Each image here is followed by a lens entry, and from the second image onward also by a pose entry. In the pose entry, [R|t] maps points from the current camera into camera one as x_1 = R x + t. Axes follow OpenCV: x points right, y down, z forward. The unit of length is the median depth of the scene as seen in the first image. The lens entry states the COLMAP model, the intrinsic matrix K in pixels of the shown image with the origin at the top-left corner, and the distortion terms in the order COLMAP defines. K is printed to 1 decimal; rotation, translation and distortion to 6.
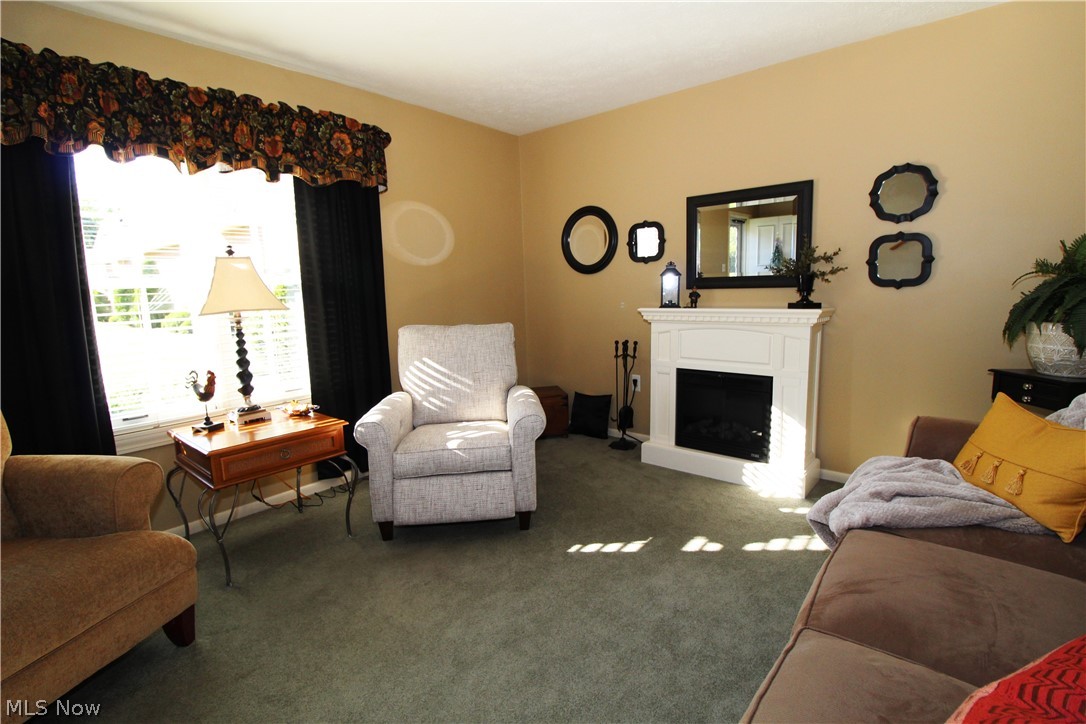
lens RADIAL K [[503.0, 0, 546.9], [0, 503.0, 354.6], [0, 0, 1]] dist [0.000170, -0.011242]
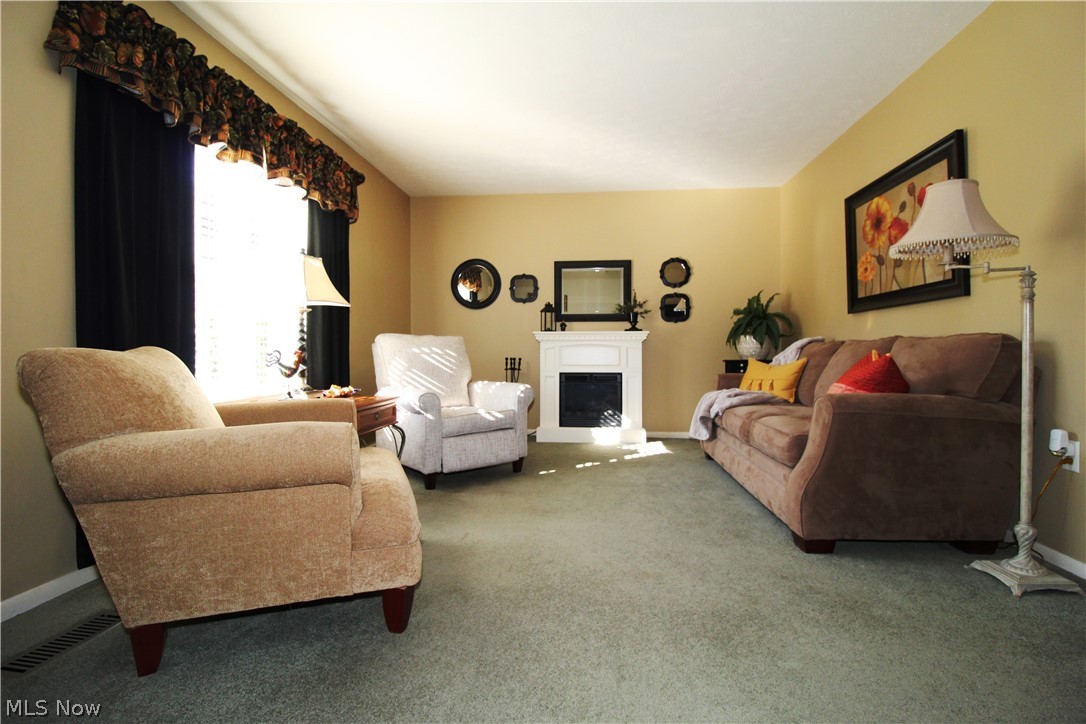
lens RADIAL K [[503.0, 0, 546.9], [0, 503.0, 354.6], [0, 0, 1]] dist [0.000170, -0.011242]
pose [[0.820768, 0.024379, 0.570741, -0.707309], [0.054865, 0.991107, -0.121234, 0.174405], [-0.568620, 0.130819, 0.812131, -0.210725]]
